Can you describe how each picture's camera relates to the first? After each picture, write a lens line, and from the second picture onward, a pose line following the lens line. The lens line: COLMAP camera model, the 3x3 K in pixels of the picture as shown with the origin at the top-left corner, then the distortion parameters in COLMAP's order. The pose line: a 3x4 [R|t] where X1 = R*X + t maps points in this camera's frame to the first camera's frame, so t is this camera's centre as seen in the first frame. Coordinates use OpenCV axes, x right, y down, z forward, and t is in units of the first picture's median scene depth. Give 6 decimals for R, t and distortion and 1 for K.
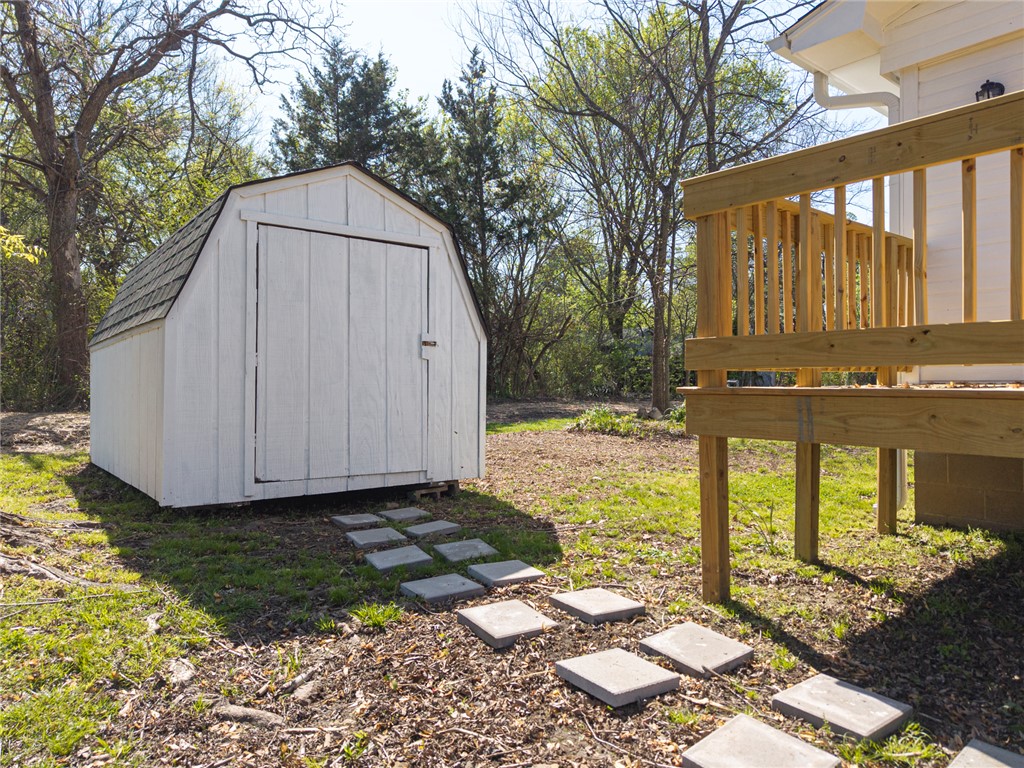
lens RADIAL K [[688.7, 0, 527.0], [0, 688.7, 380.5], [0, 0, 1]] dist [-0.003028, -0.000704]
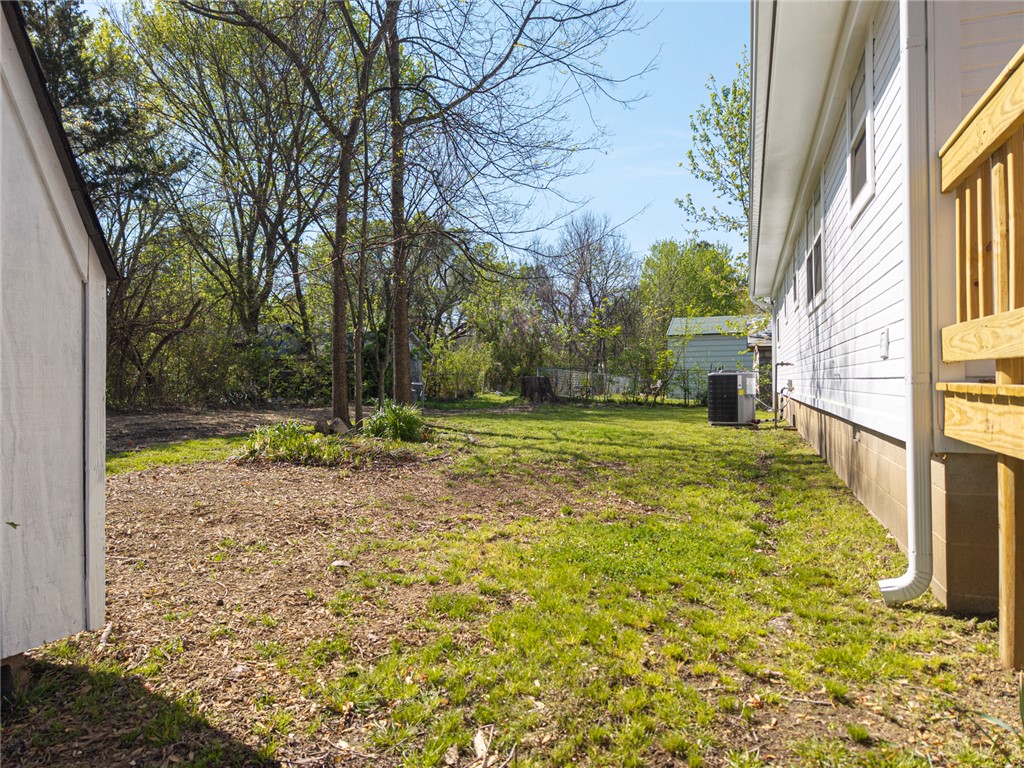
lens RADIAL K [[688.7, 0, 527.0], [0, 688.7, 380.5], [0, 0, 1]] dist [-0.003028, -0.000704]
pose [[0.860356, -0.007183, 0.509642, -0.014439], [0.009308, 0.999955, -0.001619, 0.000685], [-0.509608, 0.006137, 0.860385, 0.146651]]
